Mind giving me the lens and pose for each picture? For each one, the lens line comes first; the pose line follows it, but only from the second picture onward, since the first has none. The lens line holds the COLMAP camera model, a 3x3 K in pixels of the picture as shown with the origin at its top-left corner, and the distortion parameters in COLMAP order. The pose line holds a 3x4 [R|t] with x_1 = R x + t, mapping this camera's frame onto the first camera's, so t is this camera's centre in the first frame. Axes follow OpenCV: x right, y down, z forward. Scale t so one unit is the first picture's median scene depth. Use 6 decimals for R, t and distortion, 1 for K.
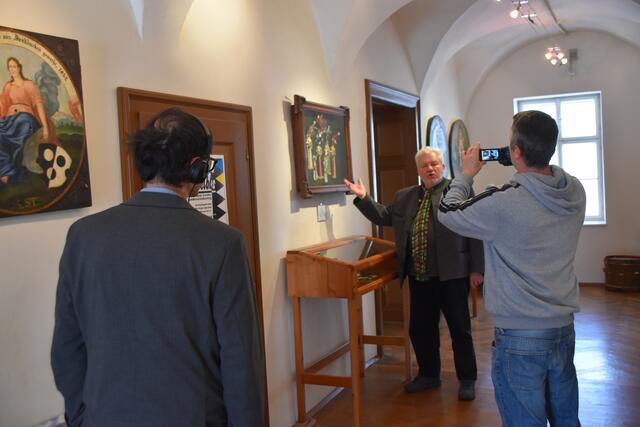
lens RADIAL K [[668.0, 0, 327.5], [0, 668.0, 210.8], [0, 0, 1]] dist [-0.073724, 0.178543]
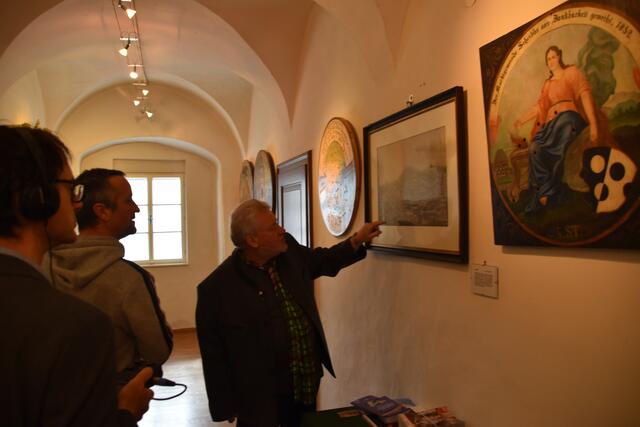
lens RADIAL K [[508.2, 0, 320.0], [0, 508.2, 213.5], [0, 0, 1]] dist [-0.157203, 0.127618]
pose [[-0.734816, 0.059716, -0.675633, 0.108708], [0.016470, 0.997394, 0.070242, -0.063990], [0.678067, 0.040488, -0.733885, 1.020891]]
